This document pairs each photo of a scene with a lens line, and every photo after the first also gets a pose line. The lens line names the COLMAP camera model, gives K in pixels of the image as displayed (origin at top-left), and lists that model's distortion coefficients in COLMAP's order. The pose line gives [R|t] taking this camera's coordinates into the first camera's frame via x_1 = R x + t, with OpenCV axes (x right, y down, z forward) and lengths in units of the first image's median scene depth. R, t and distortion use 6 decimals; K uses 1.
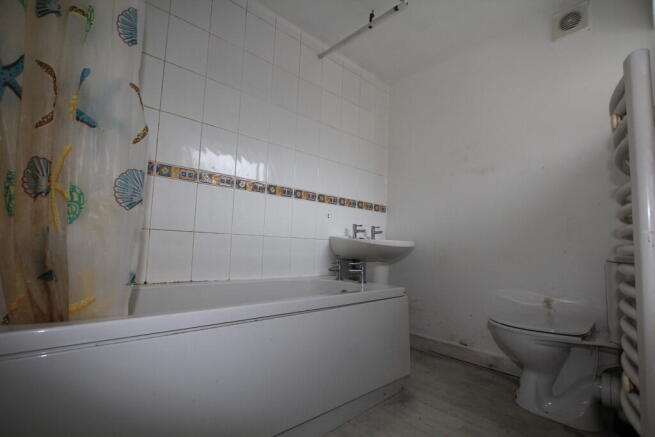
lens RADIAL K [[307.0, 0, 326.5], [0, 307.0, 217.5], [0, 0, 1]] dist [-0.029206, 0.004144]
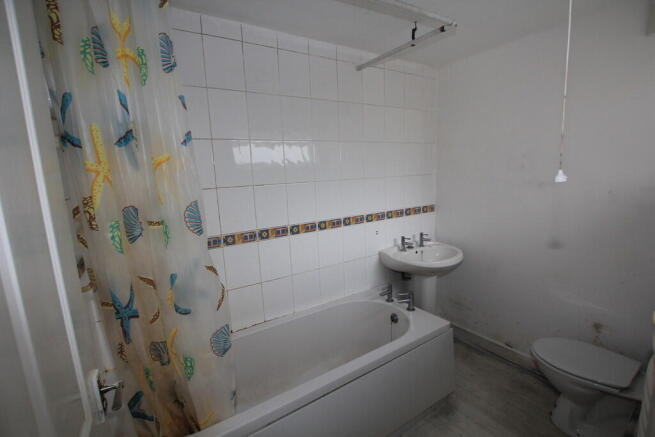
lens RADIAL K [[307.0, 0, 325.9], [0, 307.0, 221.8], [0, 0, 1]] dist [-0.029206, 0.004144]
pose [[0.984267, -0.052462, -0.168722, 0.015247], [0.092260, 0.966987, 0.237539, -0.346895], [0.150690, -0.249368, 0.956613, -0.020061]]
